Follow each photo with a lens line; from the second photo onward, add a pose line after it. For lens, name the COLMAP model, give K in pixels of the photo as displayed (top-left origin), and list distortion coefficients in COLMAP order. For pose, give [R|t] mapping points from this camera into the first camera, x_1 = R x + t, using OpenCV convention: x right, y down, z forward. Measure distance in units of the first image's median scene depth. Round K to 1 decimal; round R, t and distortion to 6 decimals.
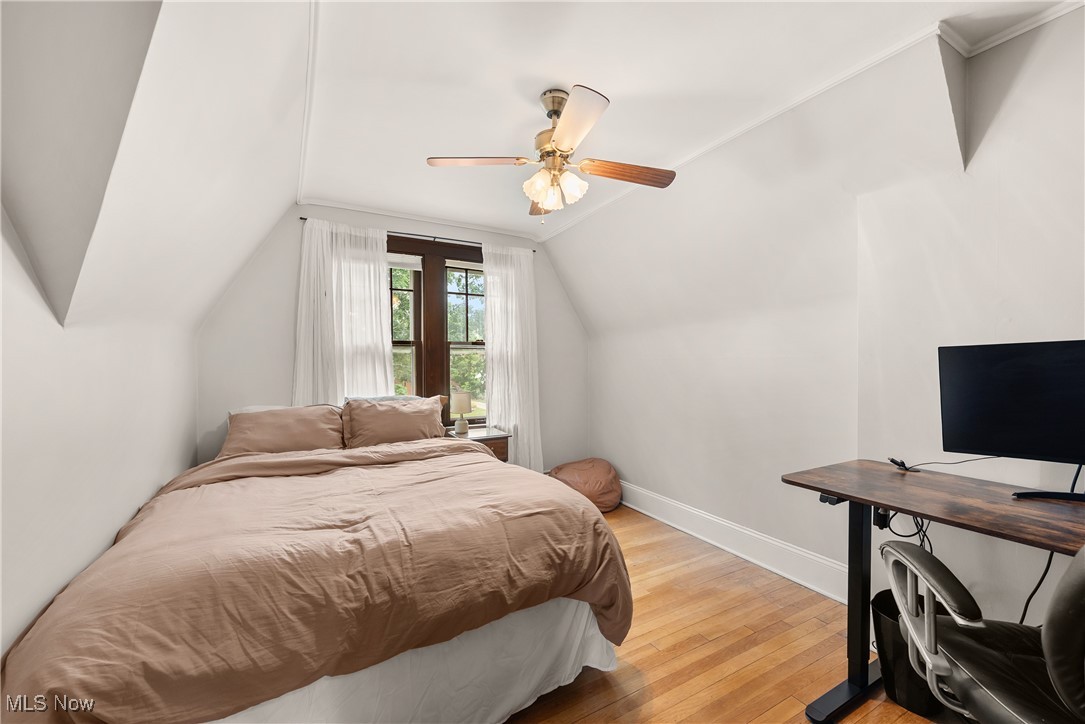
lens RADIAL K [[430.1, 0, 540.5], [0, 430.1, 366.0], [0, 0, 1]] dist [0.008074, -0.000213]
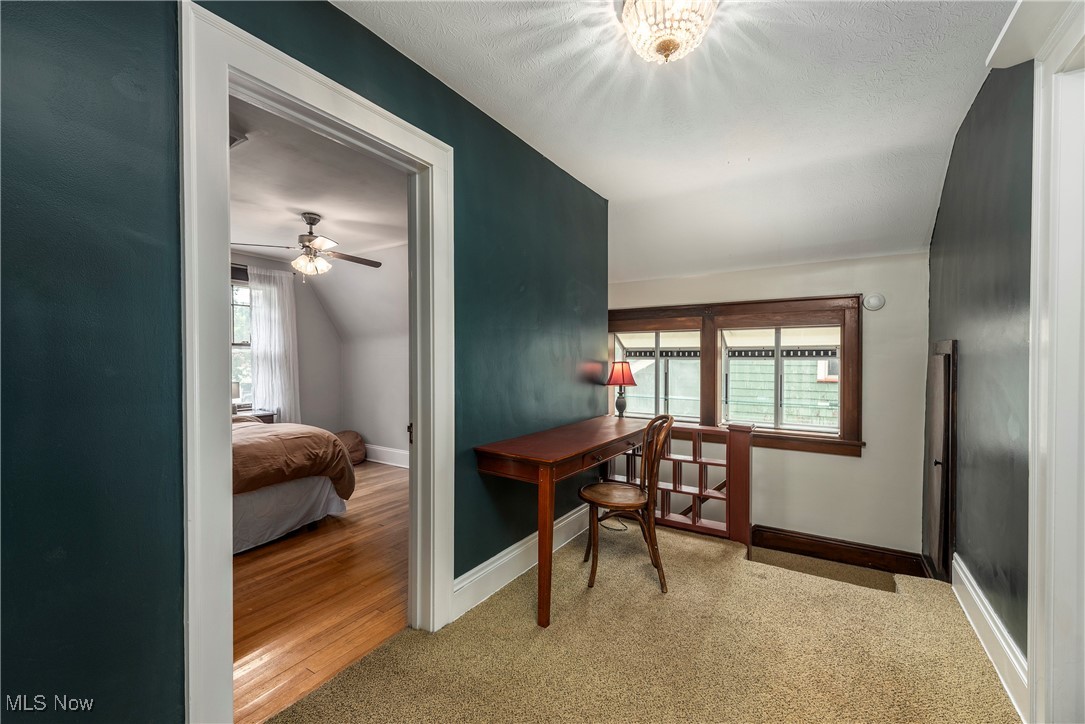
lens RADIAL K [[454.9, 0, 542.5], [0, 454.9, 362.0], [0, 0, 1]] dist [0.012581, 0.000084]
pose [[0.879092, -0.002324, 0.476646, -0.032661], [0.002508, 0.999997, 0.000250, 0.002097], [-0.476645, 0.000976, 0.879095, -1.342440]]
